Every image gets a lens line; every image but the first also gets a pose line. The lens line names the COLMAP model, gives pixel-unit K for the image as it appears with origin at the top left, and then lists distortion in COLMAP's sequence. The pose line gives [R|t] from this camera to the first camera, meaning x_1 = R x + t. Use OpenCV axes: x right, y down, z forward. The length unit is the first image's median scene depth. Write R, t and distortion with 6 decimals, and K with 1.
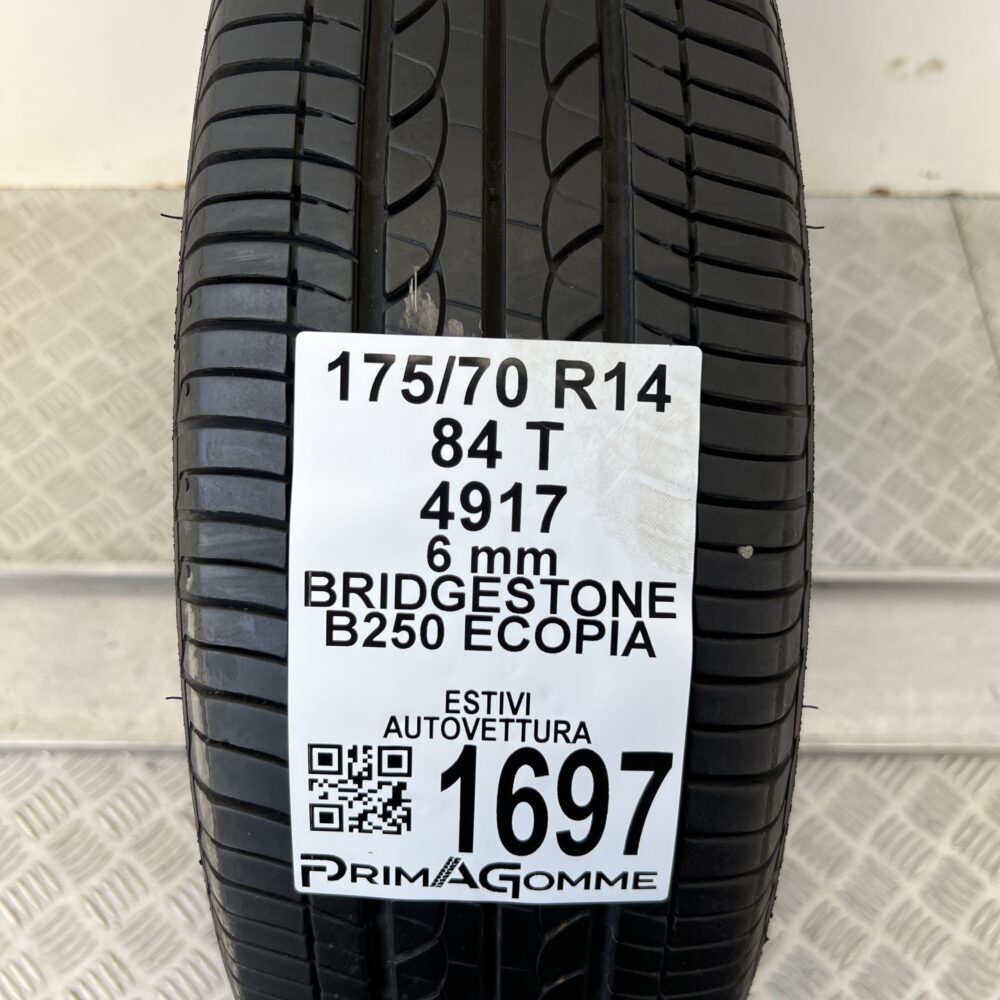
lens RADIAL K [[1031.0, 0, 507.1], [0, 1031.0, 501.0], [0, 0, 1]] dist [0.021585, 0.000000]
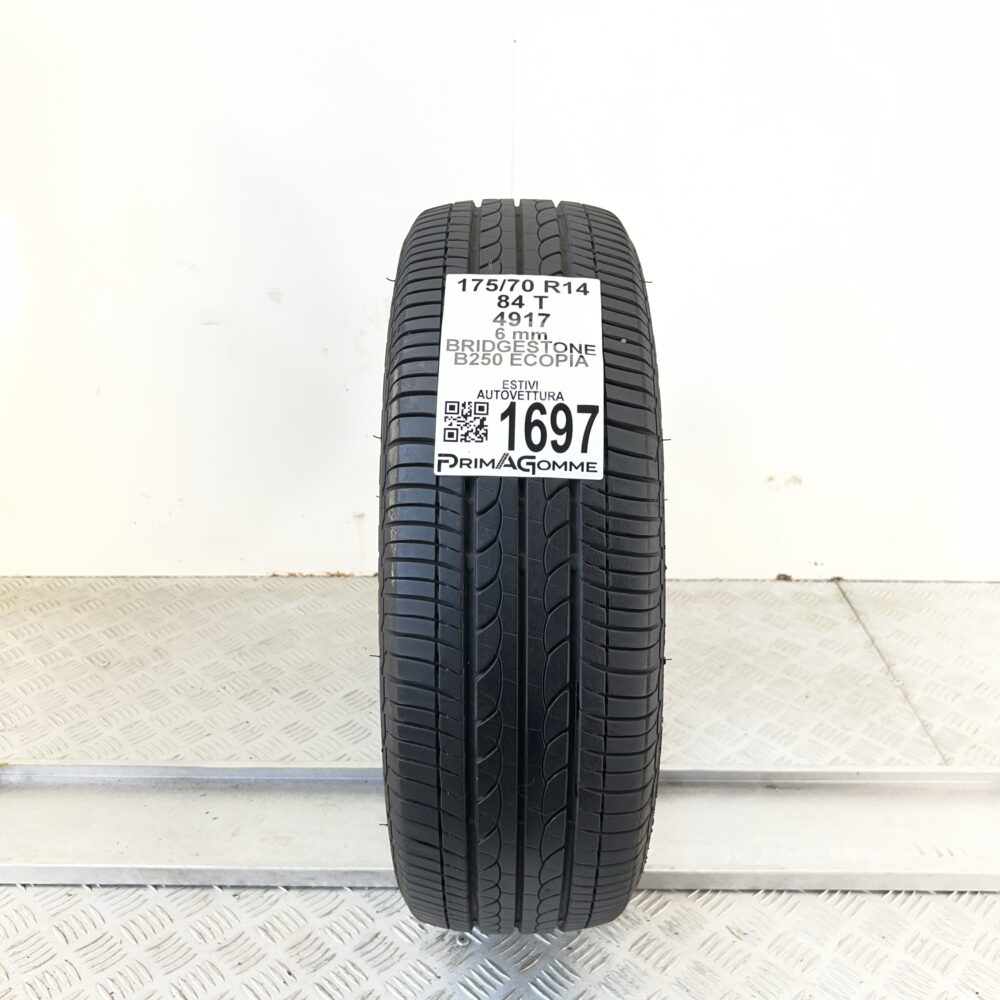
lens RADIAL K [[1031.0, 0, 499.9], [0, 1031.0, 514.0], [0, 0, 1]] dist [0.021585, 0.000000]
pose [[0.999904, -0.010886, -0.008572, -0.048075], [0.003812, 0.810929, -0.585132, 1.818181], [0.013321, 0.585043, 0.810893, -0.765860]]
